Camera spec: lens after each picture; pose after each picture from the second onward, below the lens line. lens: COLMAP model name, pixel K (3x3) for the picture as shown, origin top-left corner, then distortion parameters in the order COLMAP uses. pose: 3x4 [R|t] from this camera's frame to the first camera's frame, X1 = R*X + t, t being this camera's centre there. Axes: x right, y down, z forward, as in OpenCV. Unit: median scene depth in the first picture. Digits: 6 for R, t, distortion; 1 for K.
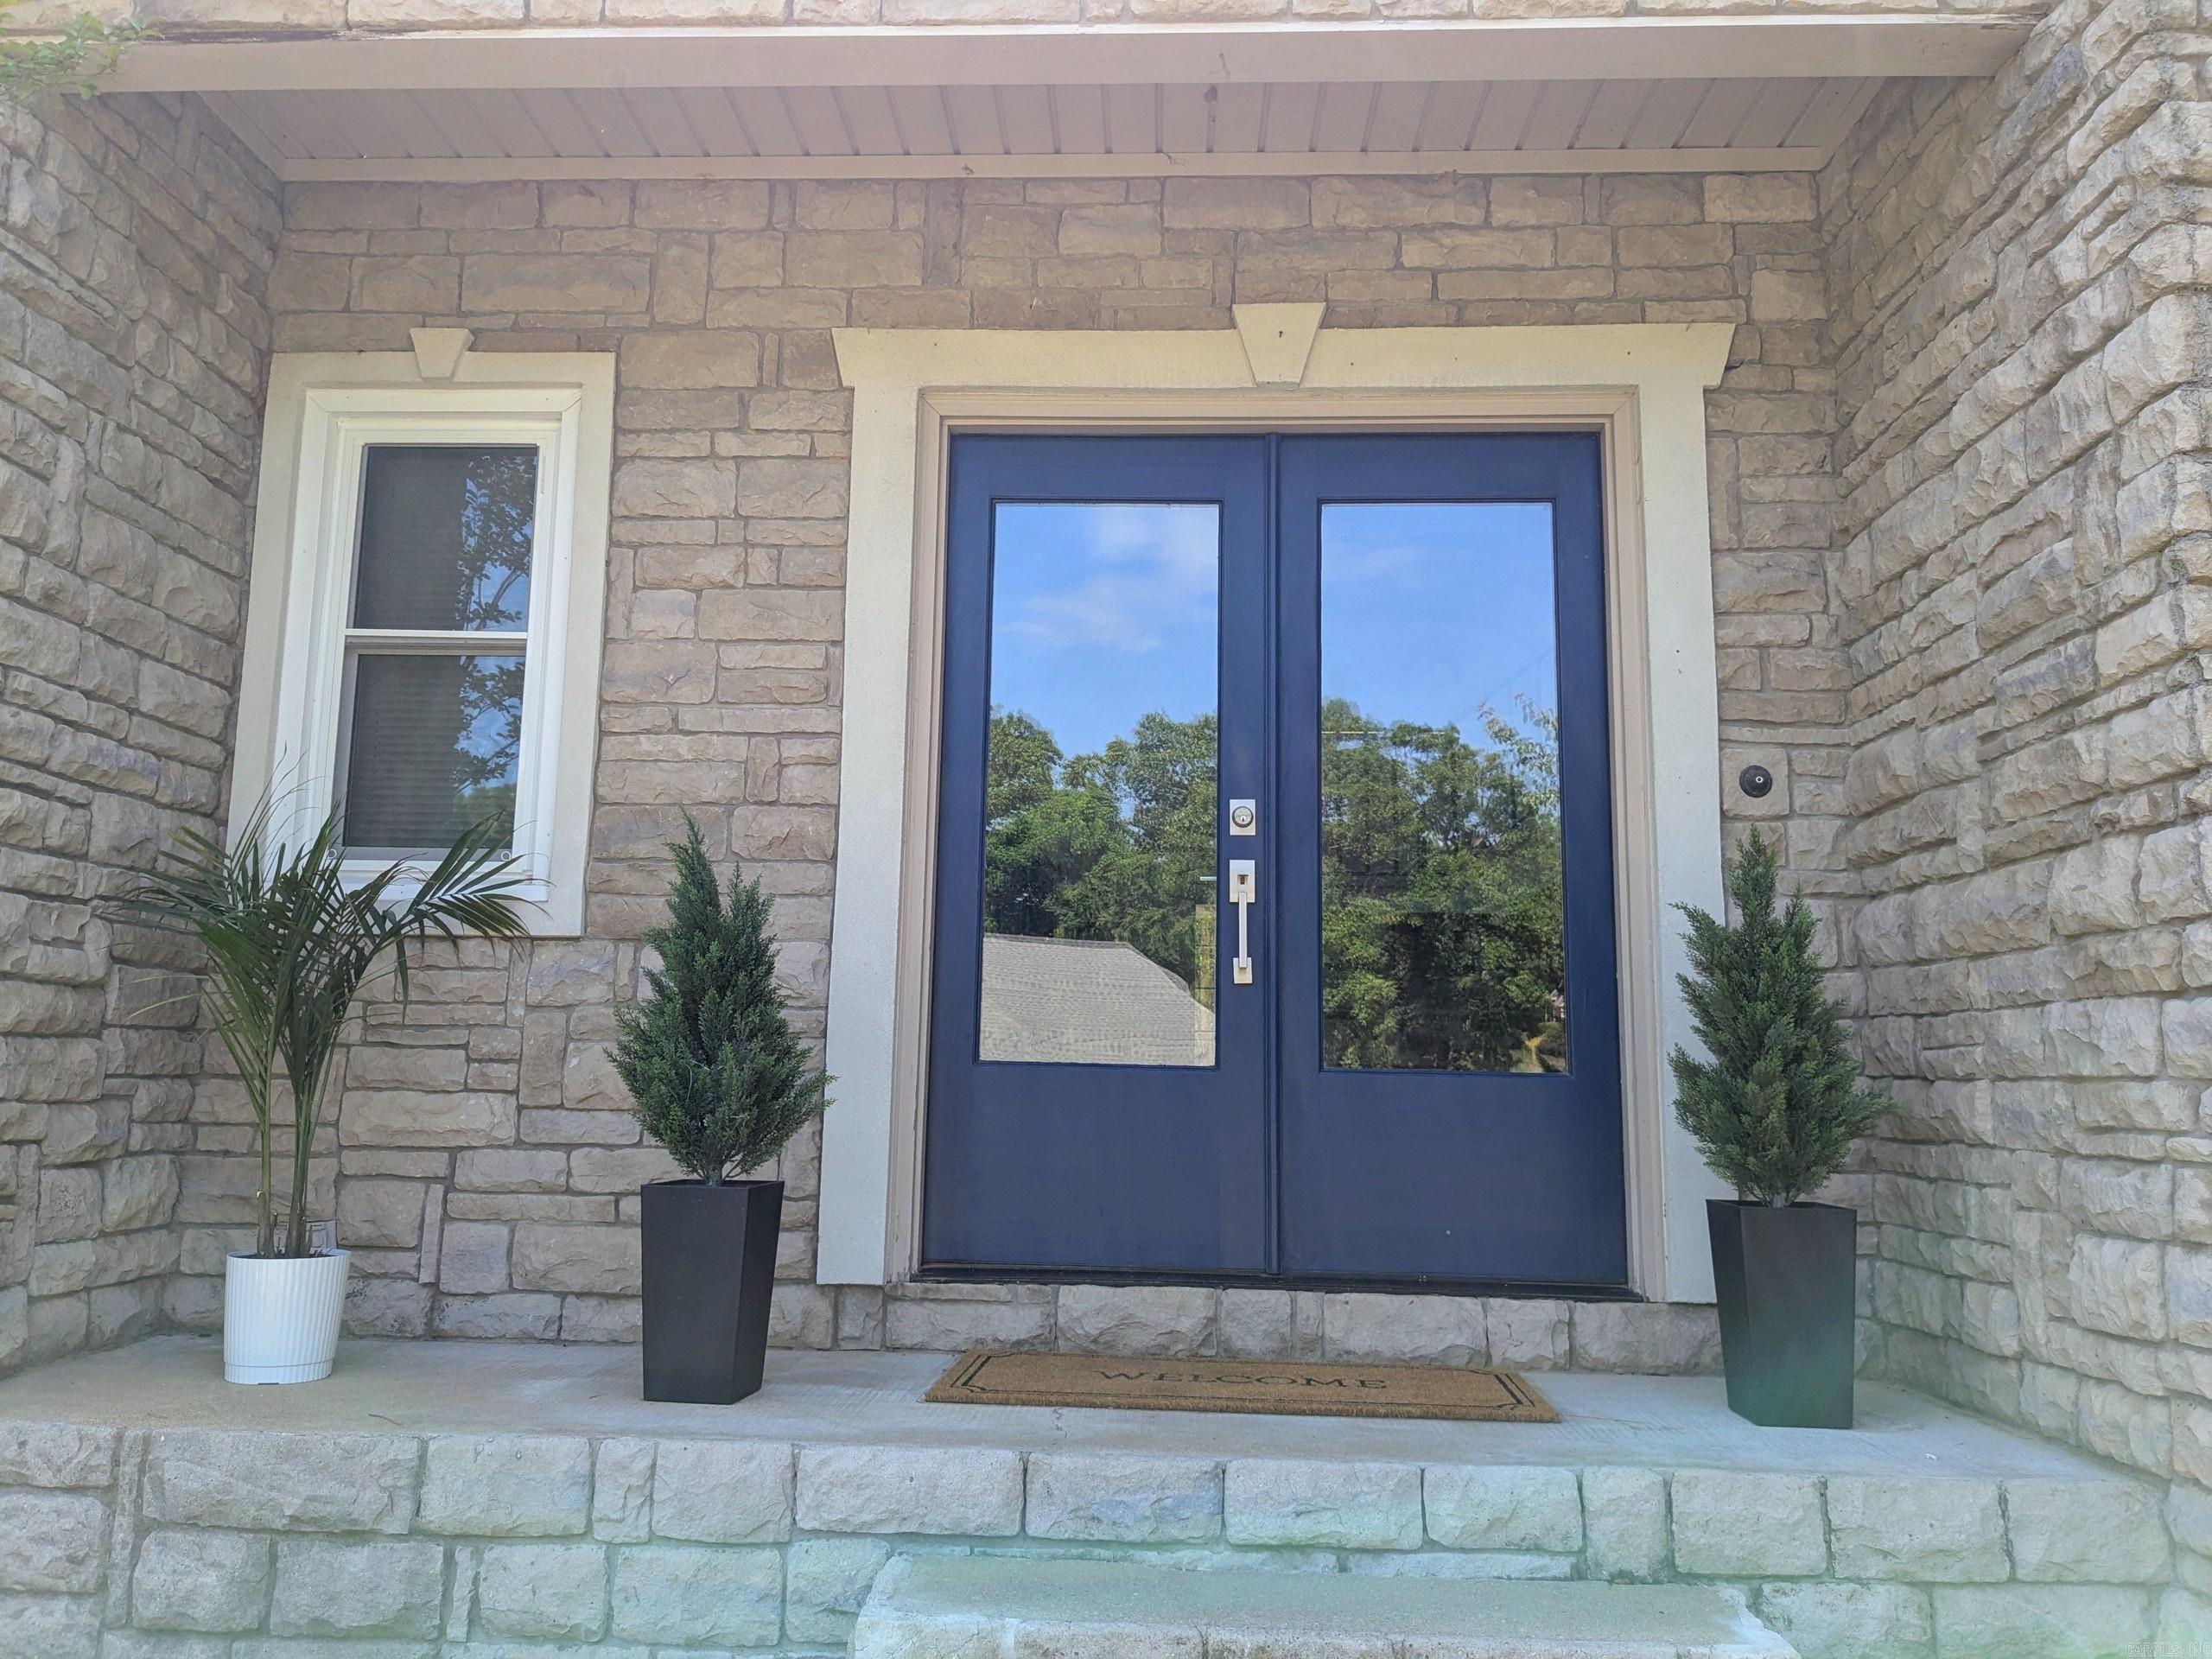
lens RADIAL K [[1766.1, 0, 1073.3], [0, 1766.1, 791.2], [0, 0, 1]] dist [0.052465, -0.085844]
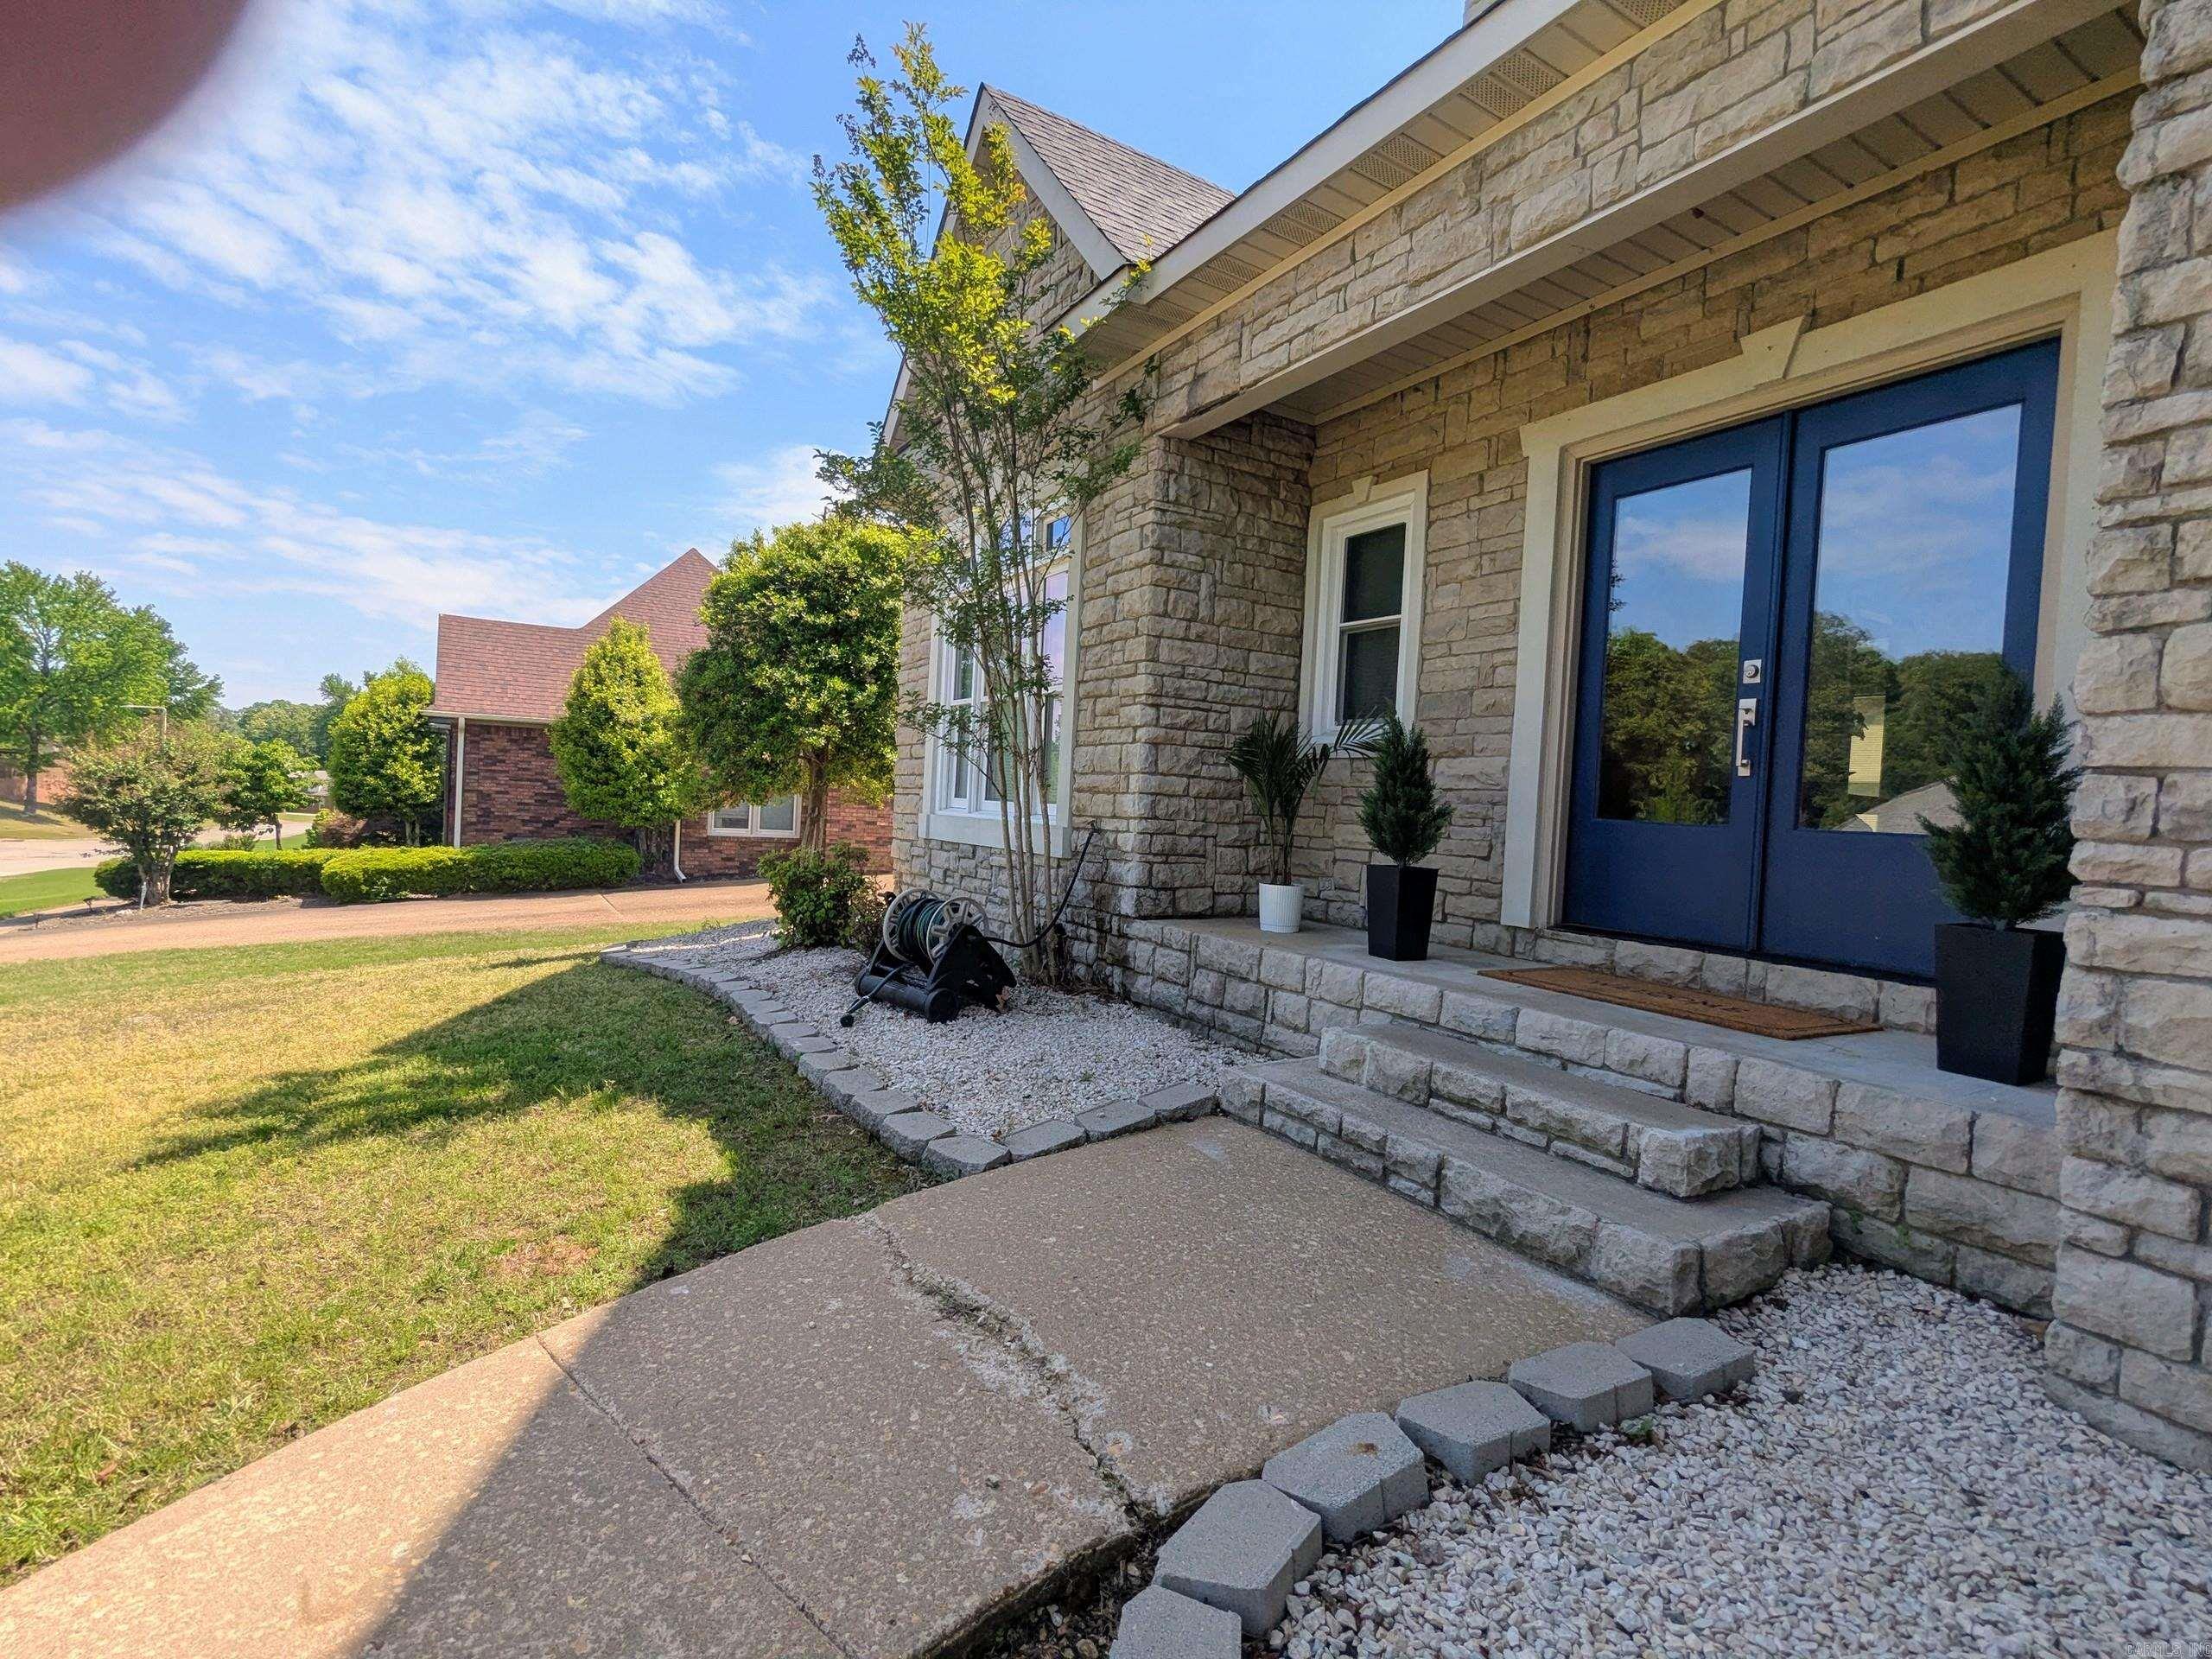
lens RADIAL K [[1052.2, 0, 1106.0], [0, 1052.2, 829.5], [0, 0, 1]] dist [-0.003896, 0.004352]
pose [[0.550321, 0.032111, -0.834336, 0.610734], [0.095570, 0.990270, 0.101150, 0.004898], [0.829466, -0.135402, 0.541897, -0.014928]]
